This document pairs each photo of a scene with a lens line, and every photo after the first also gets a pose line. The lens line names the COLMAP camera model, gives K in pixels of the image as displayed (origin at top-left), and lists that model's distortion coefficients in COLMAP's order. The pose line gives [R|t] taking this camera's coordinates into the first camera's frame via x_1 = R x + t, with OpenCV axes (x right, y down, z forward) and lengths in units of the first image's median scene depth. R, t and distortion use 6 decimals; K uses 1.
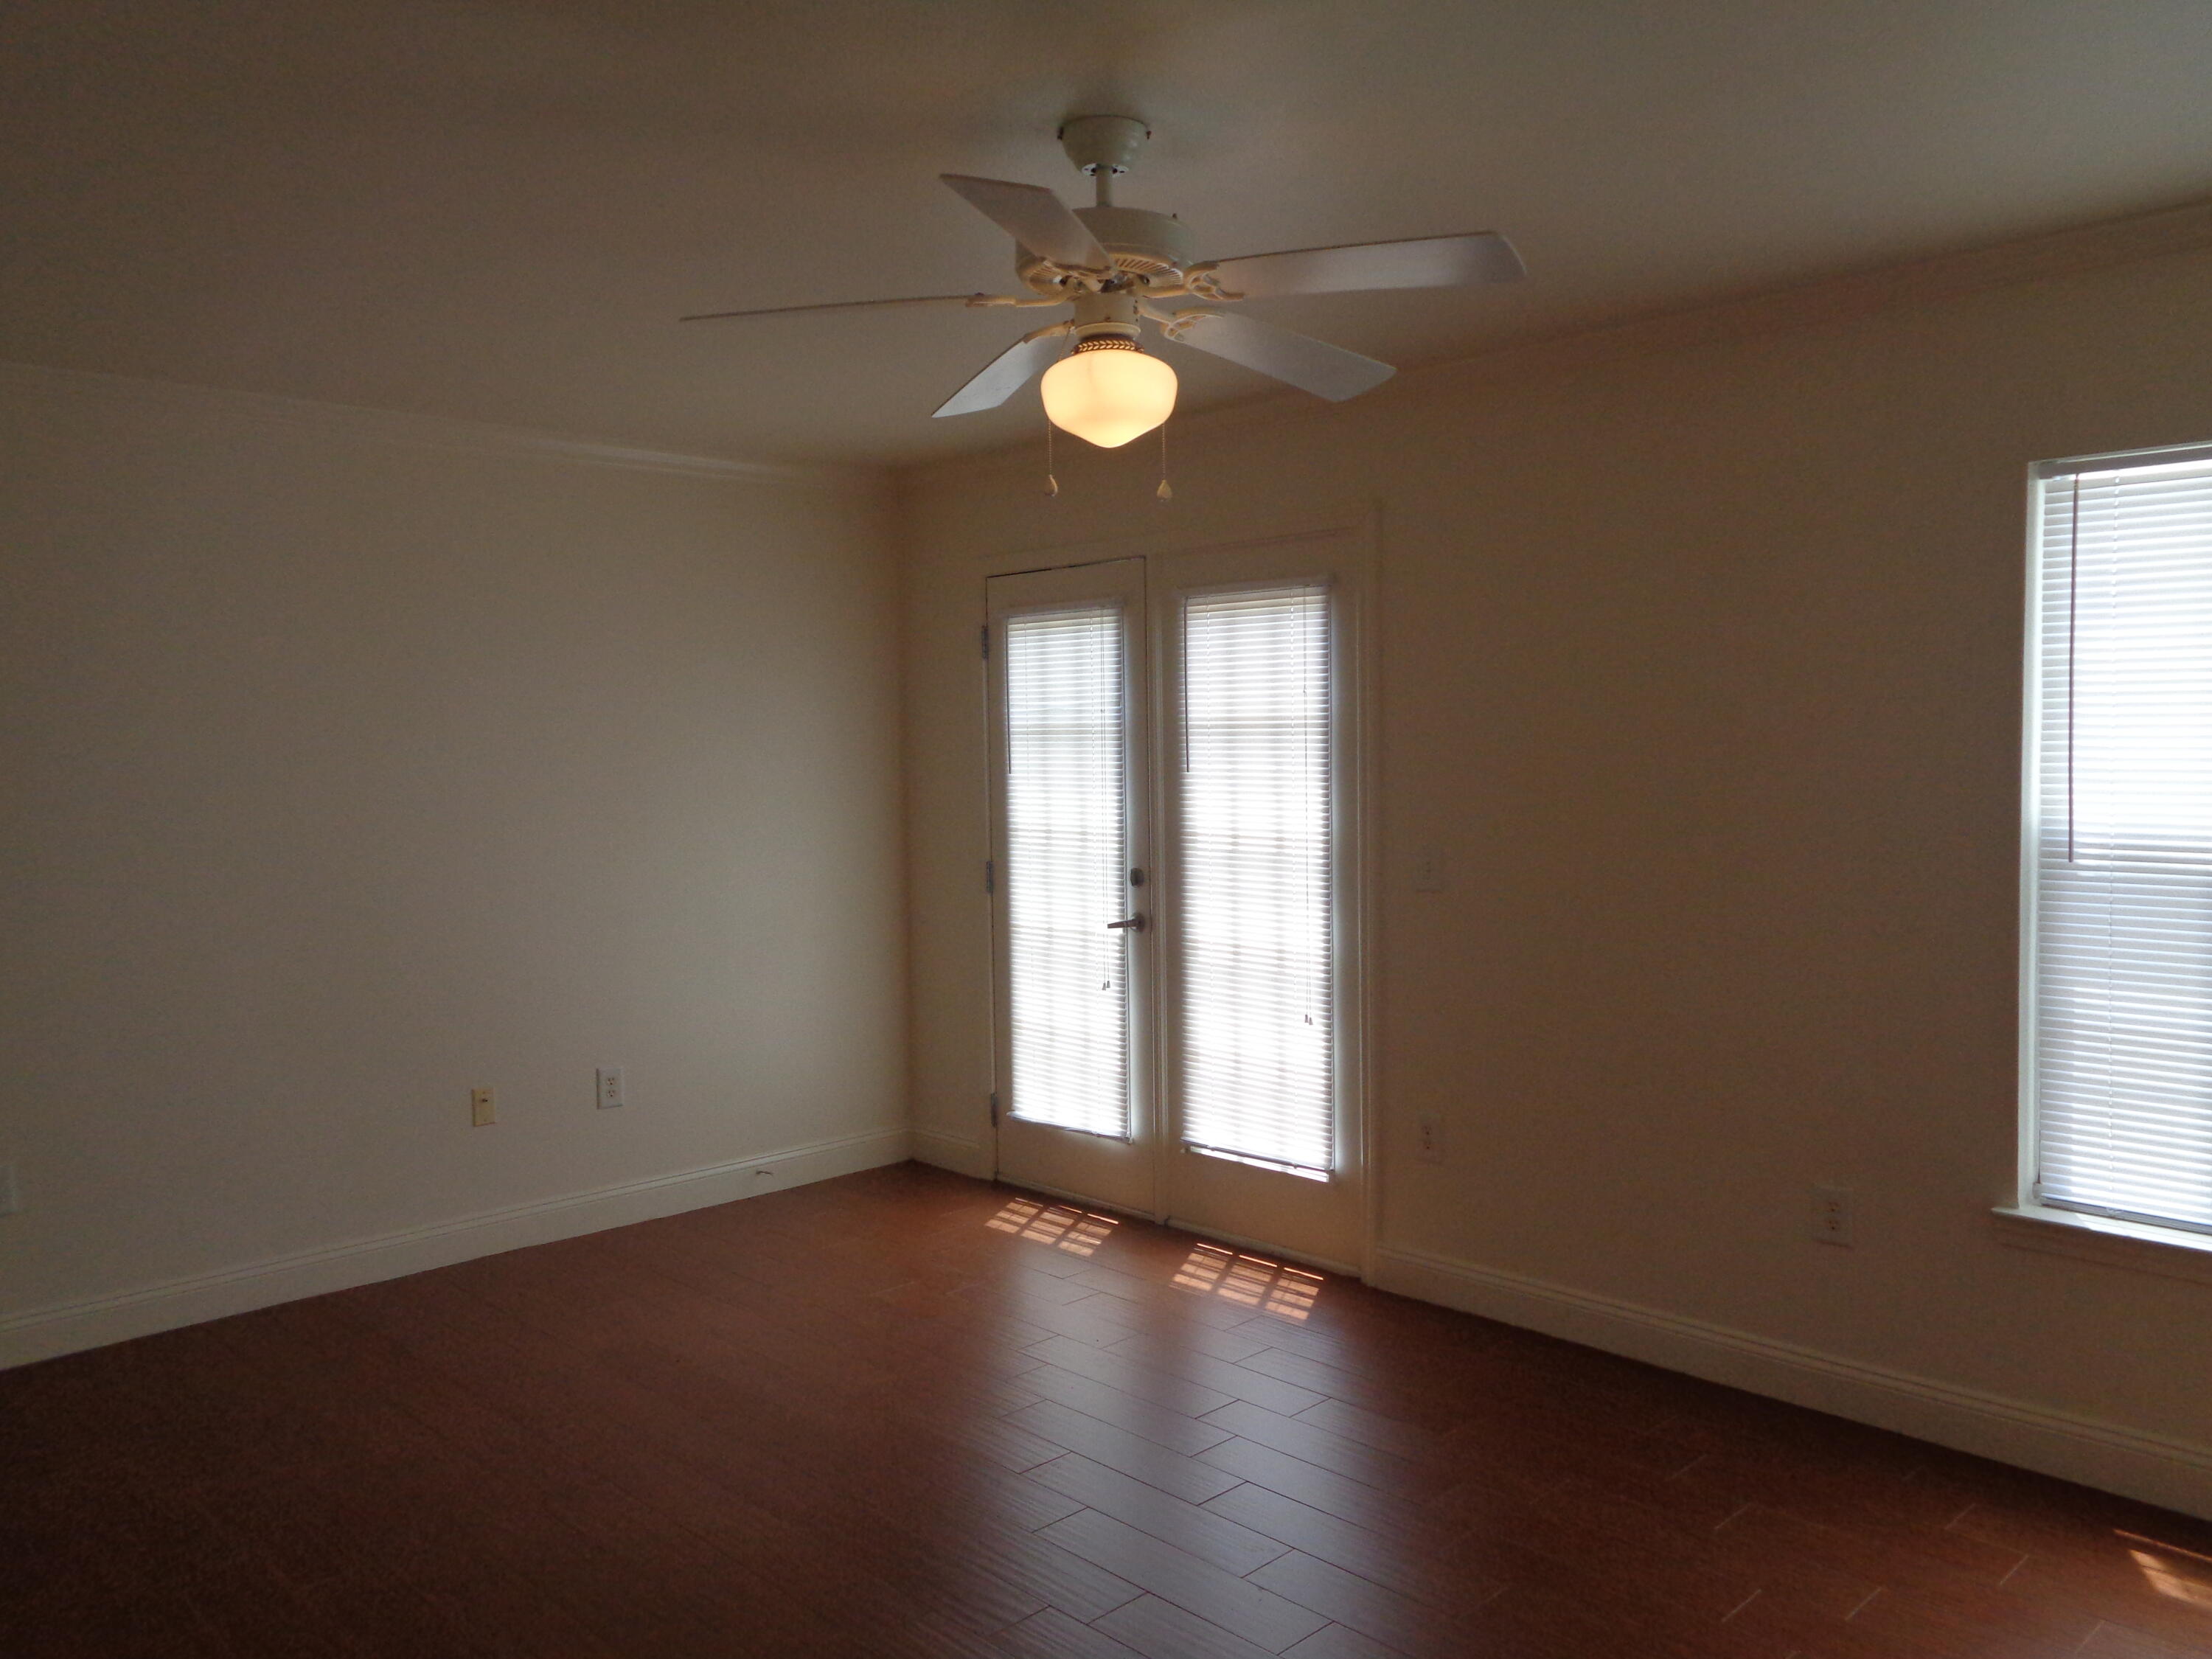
lens RADIAL K [[1654.0, 0, 1110.7], [0, 1654.0, 827.7], [0, 0, 1]] dist [0.043307, -0.010269]
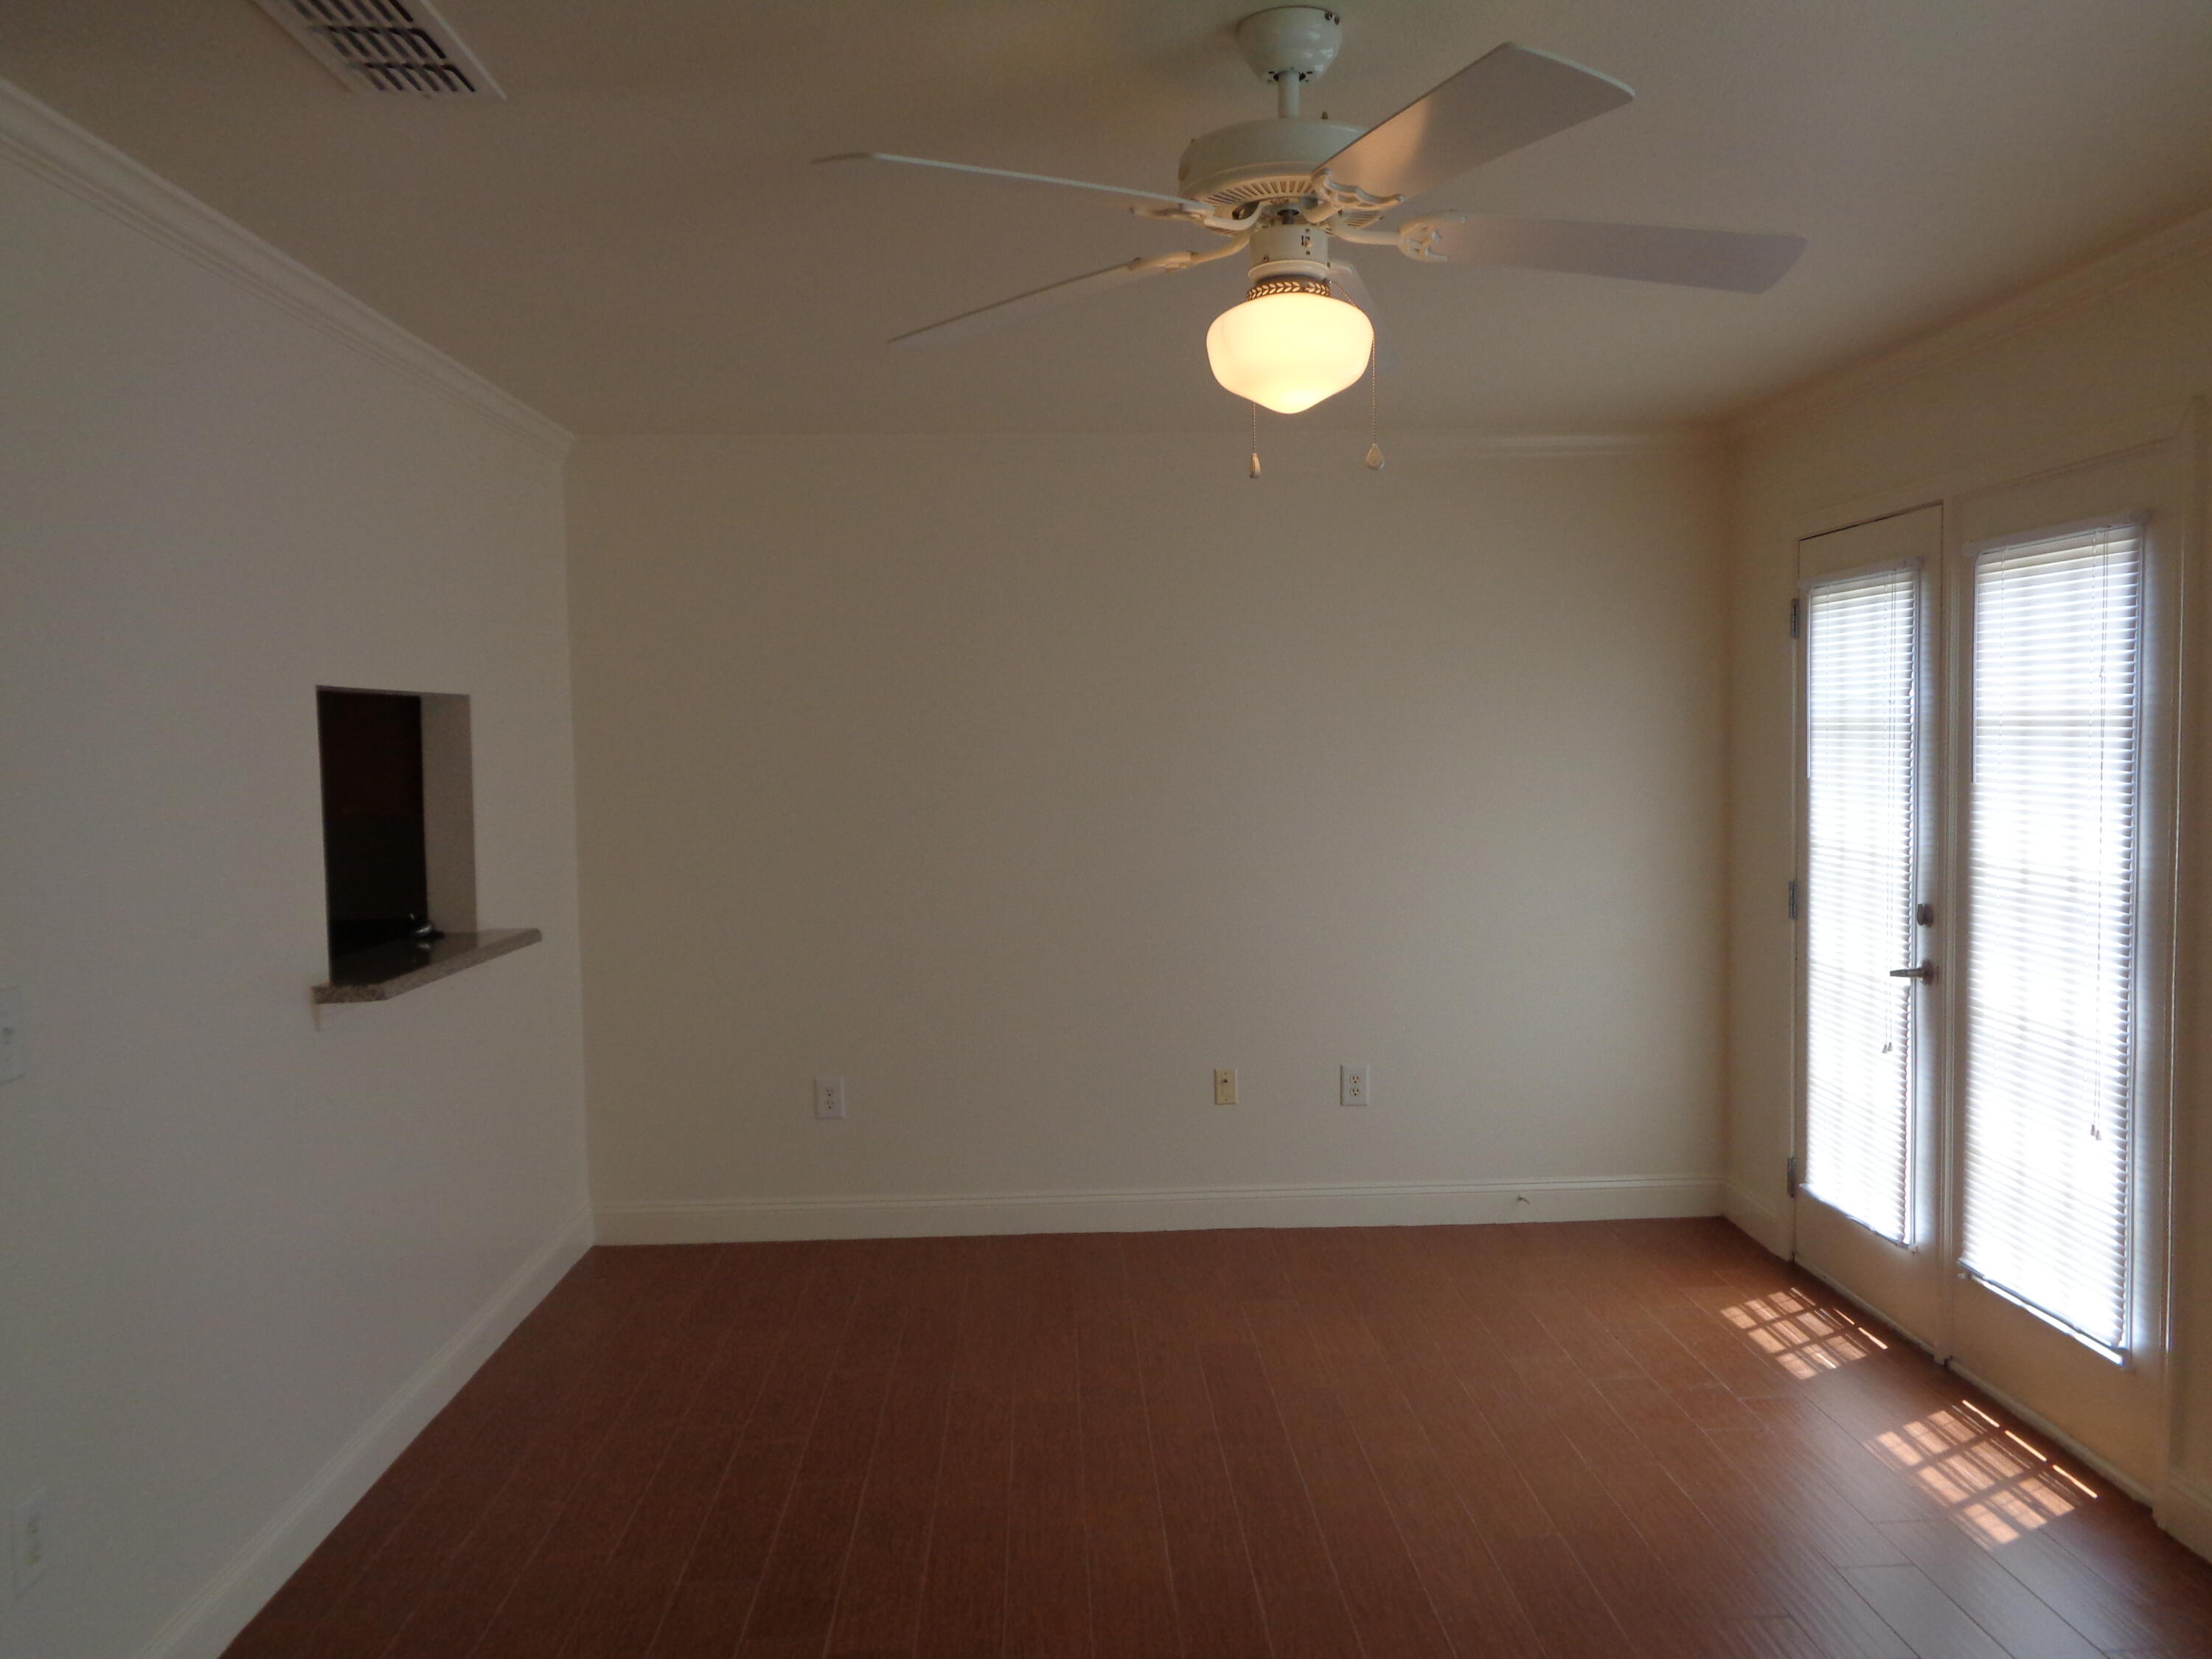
lens RADIAL K [[1654.0, 0, 1116.3], [0, 1654.0, 828.6], [0, 0, 1]] dist [0.043307, -0.010269]
pose [[0.764799, 0.038692, -0.643106, 0.240653], [-0.028997, 0.999251, 0.025634, -0.020788], [0.643616, -0.000957, 0.765348, 0.158218]]
